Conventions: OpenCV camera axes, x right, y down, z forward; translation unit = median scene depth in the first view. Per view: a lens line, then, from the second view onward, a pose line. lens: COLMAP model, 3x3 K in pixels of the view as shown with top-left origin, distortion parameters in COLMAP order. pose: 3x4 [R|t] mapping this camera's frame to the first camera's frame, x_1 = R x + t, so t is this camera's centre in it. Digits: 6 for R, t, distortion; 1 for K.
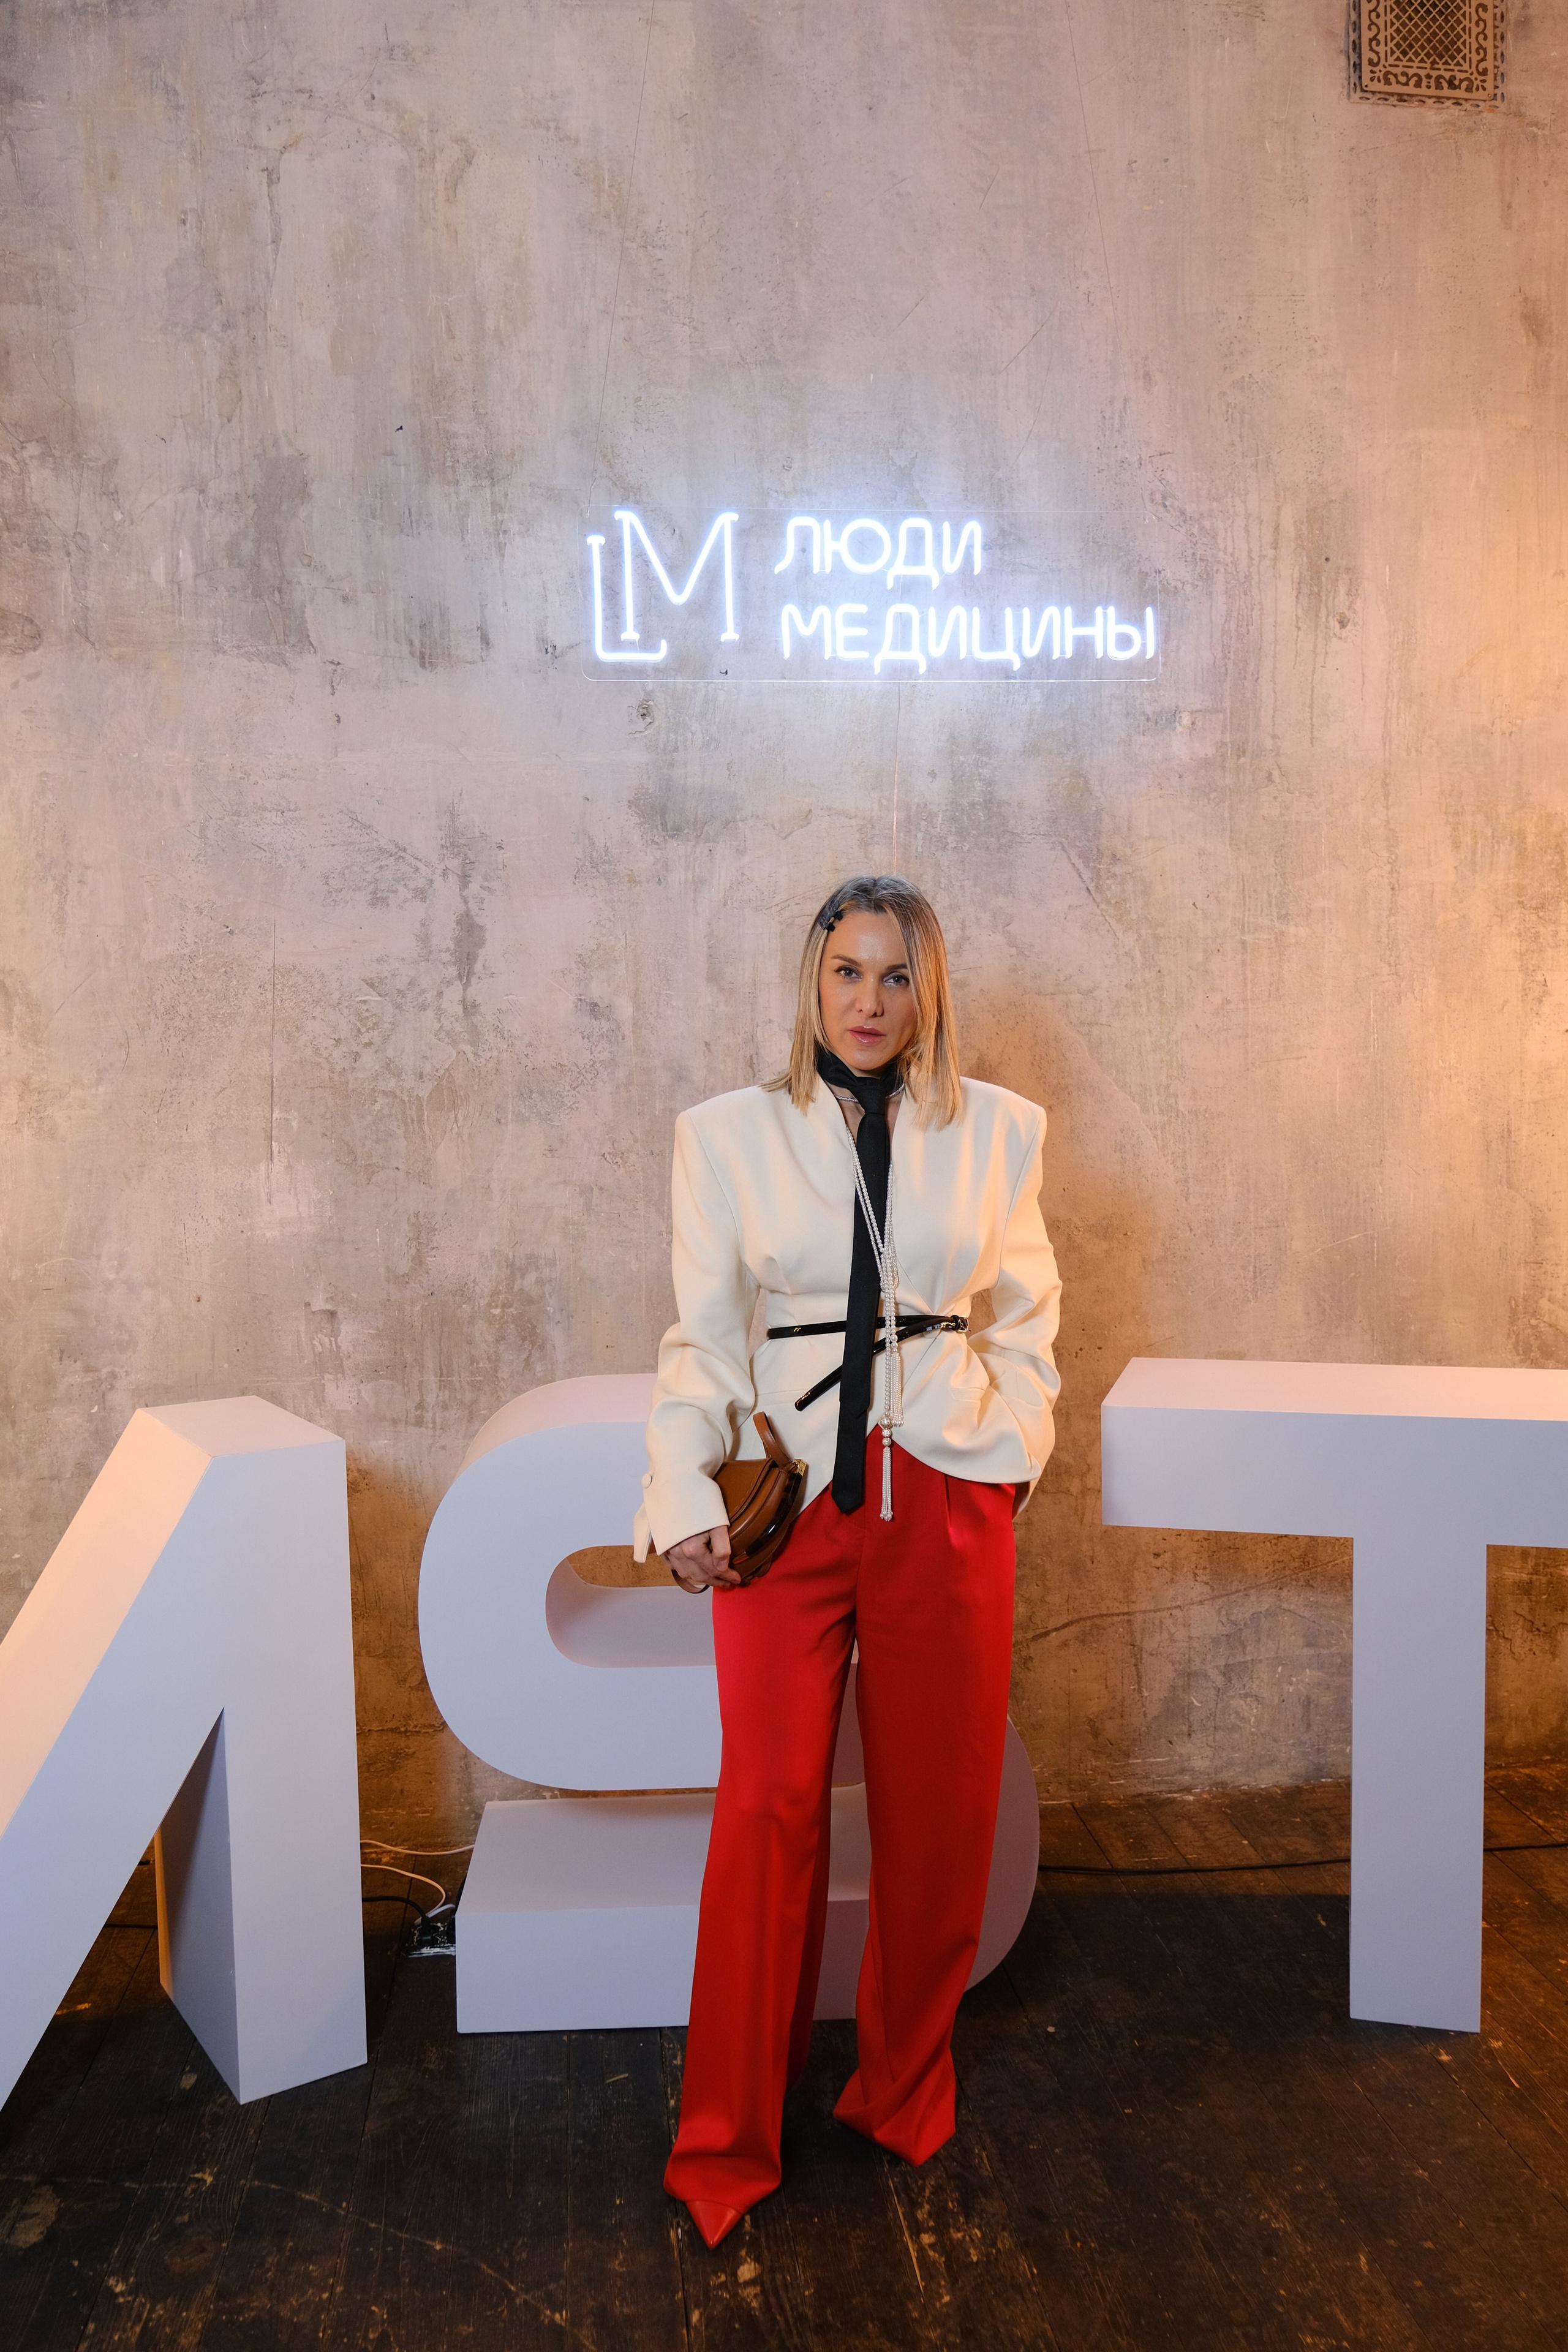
lens RADIAL K [[1807.1, 0, 817.7], [0, 1807.1, 1189.1], [0, 0, 1]] dist [-0.023682, 0.008797]
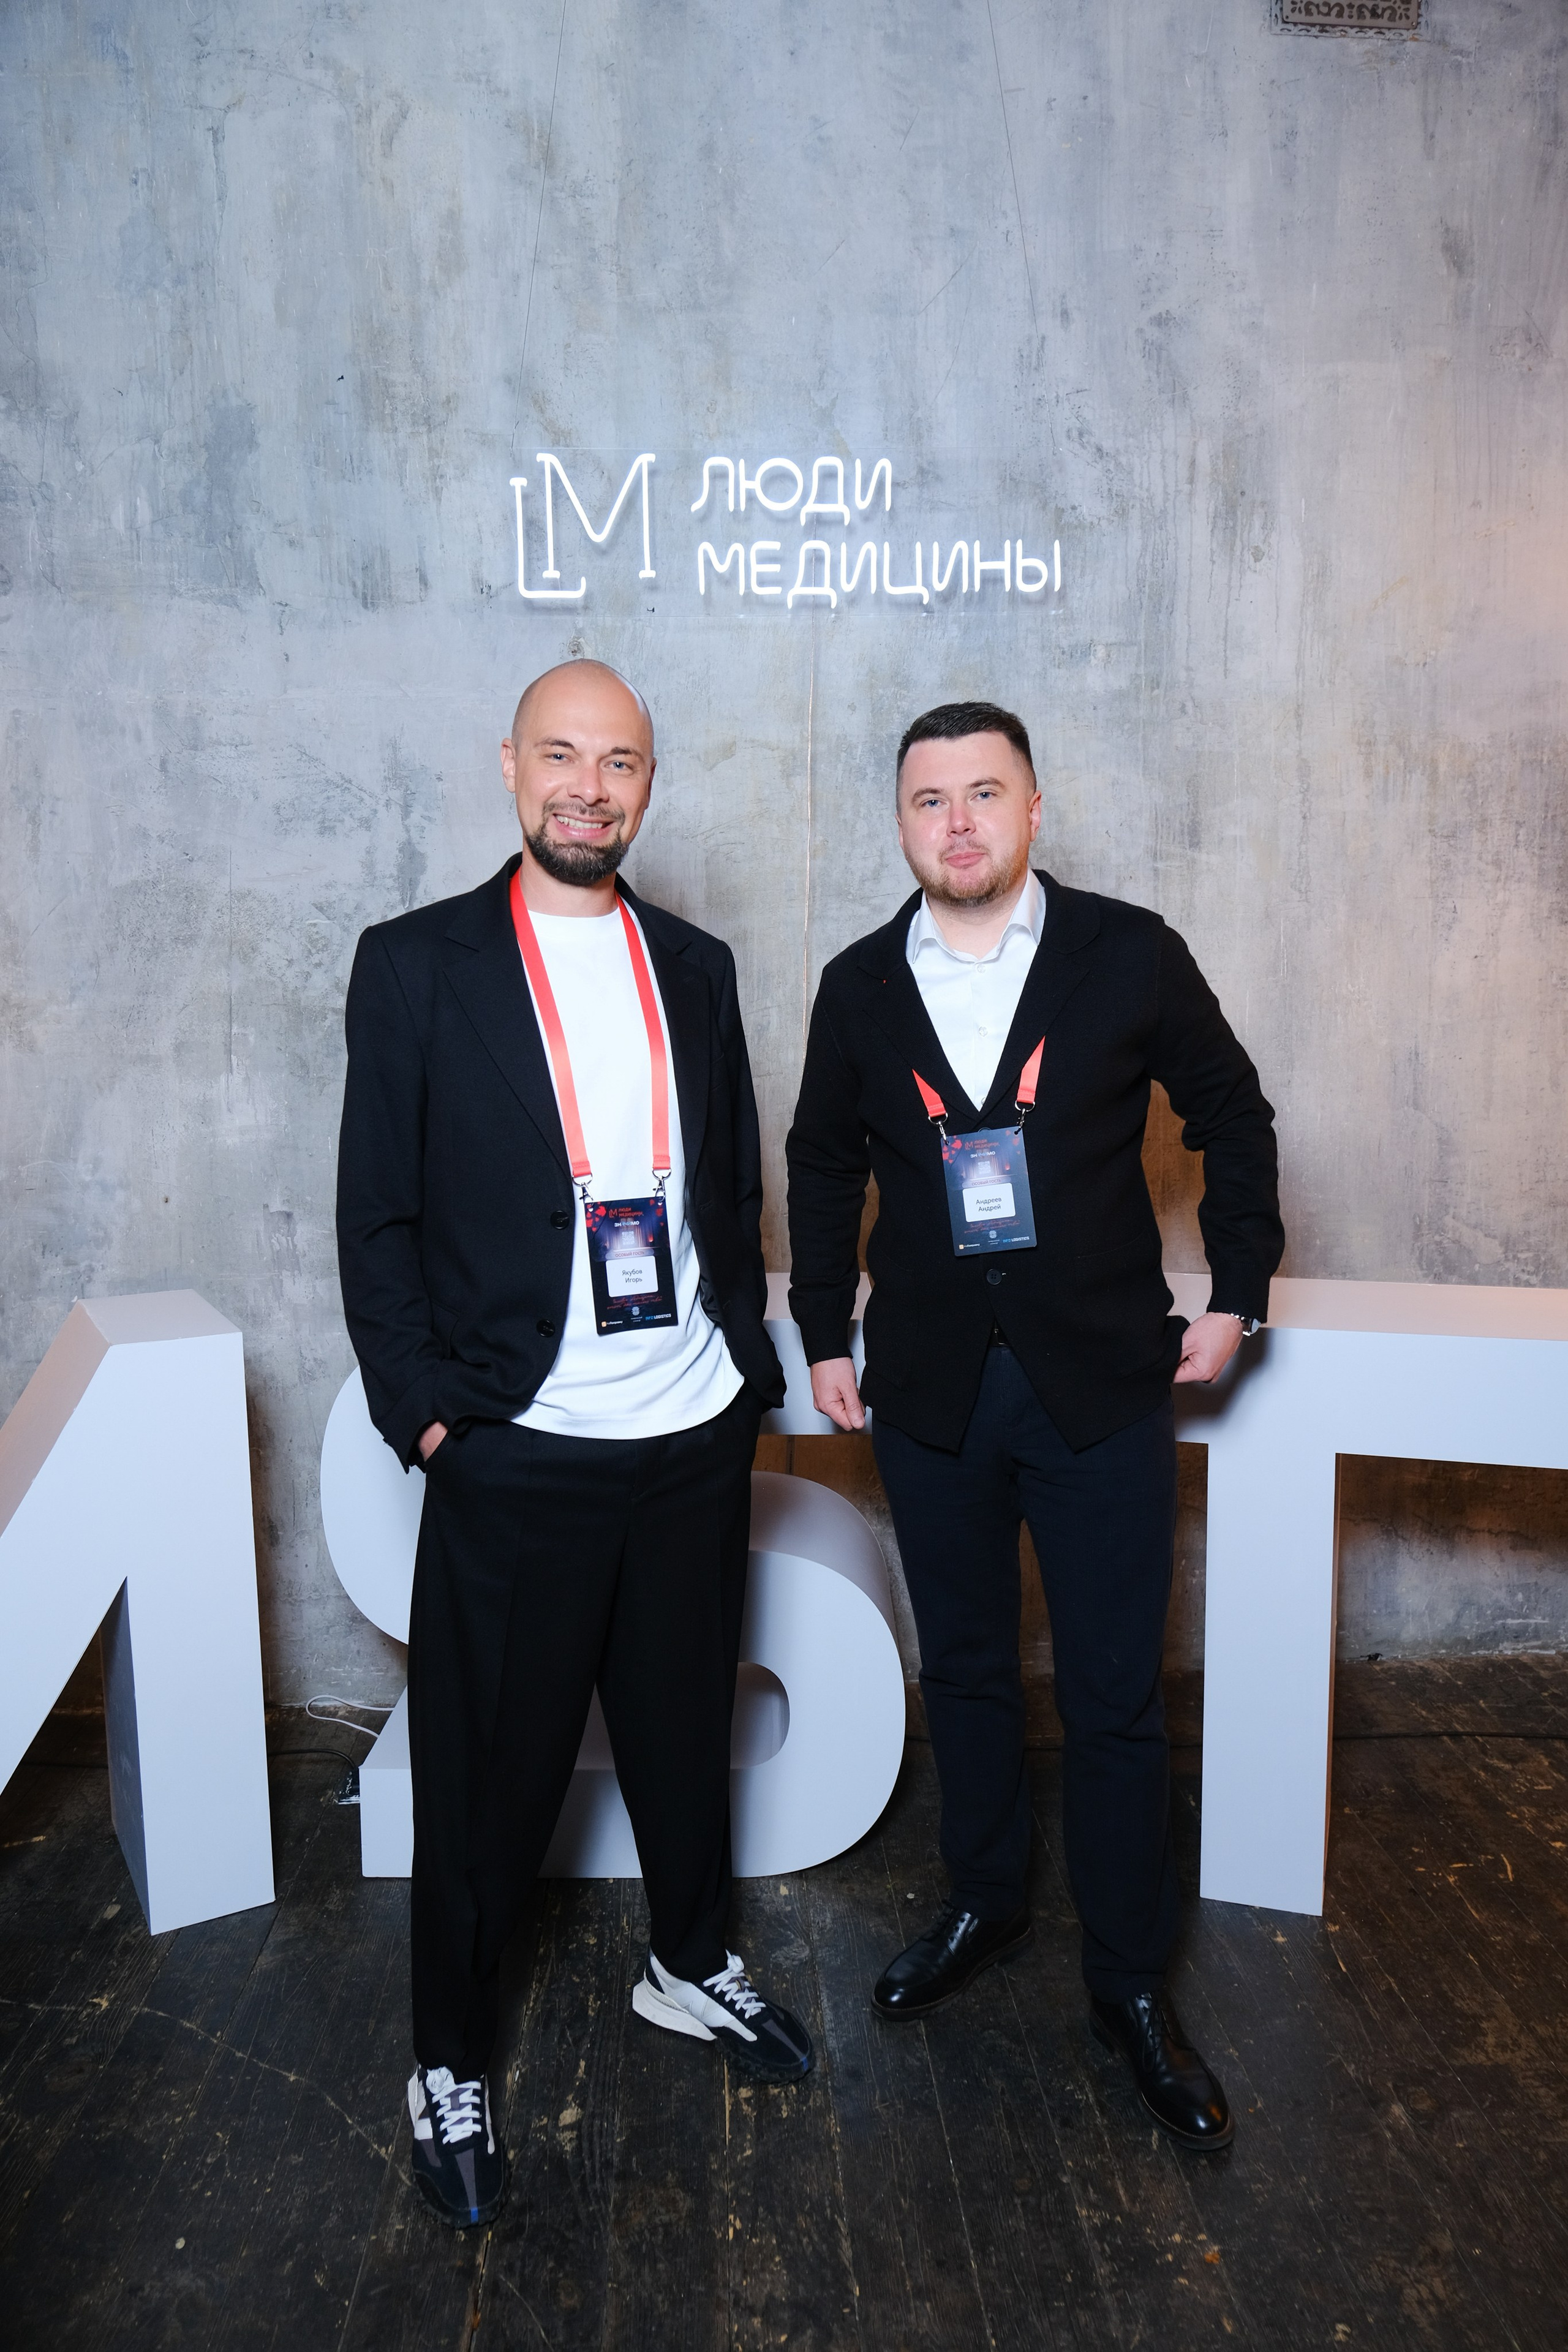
lens RADIAL K [[1615.8, 0, 813.5], [0, 1615.8, 1185.4], [0, 0, 1]] dist [-0.028475, 0.012664]
pose [[0.997993, 0.011635, -0.062247, 0.106214], [-0.008839, 0.998948, 0.045006, 0.005173], [0.062706, -0.044366, 0.997045, 0.057827]]
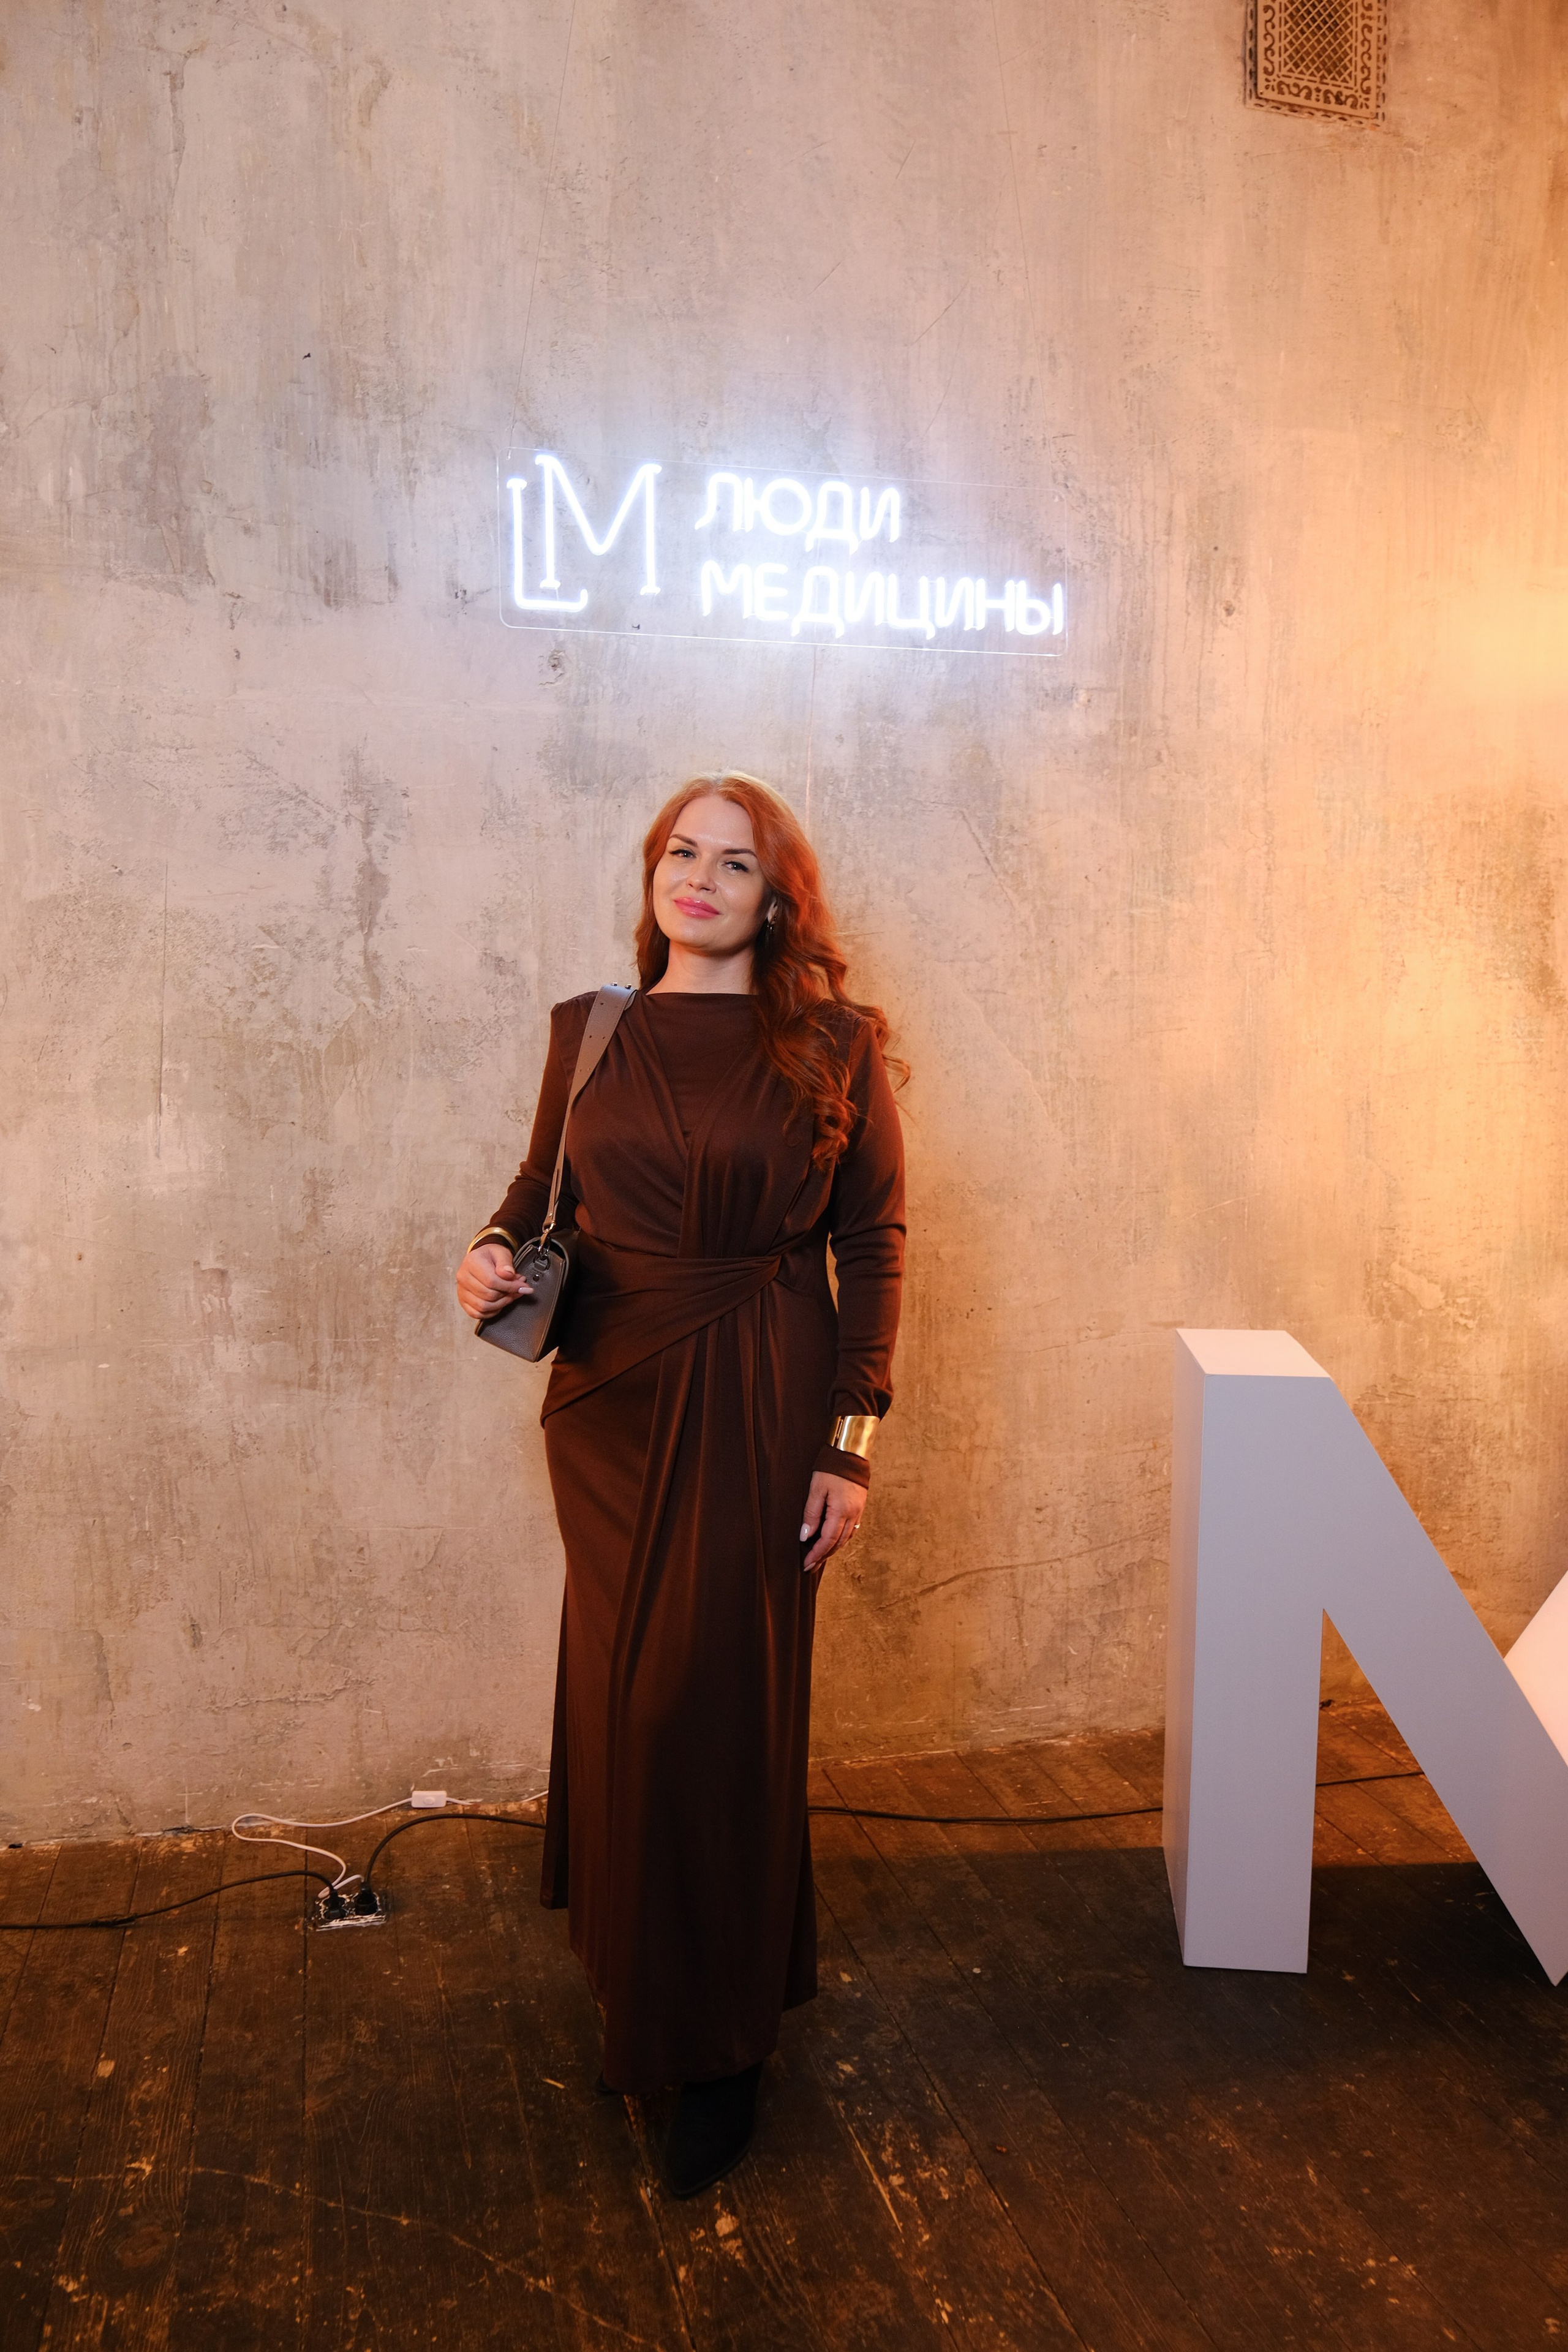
lens RADIAL K [[1770.6, 0, 813.2], [0, 1770.6, 1189.4], [0, 0, 1]] dist [-0.030744, 0.009041]
pose [[0.990470, 0.008791, 0.137446, -0.087476], [-0.010833, 0.999842, 0.014122, 0.007841], [-0.137300, -0.015476, 0.990409, 0.022447]]
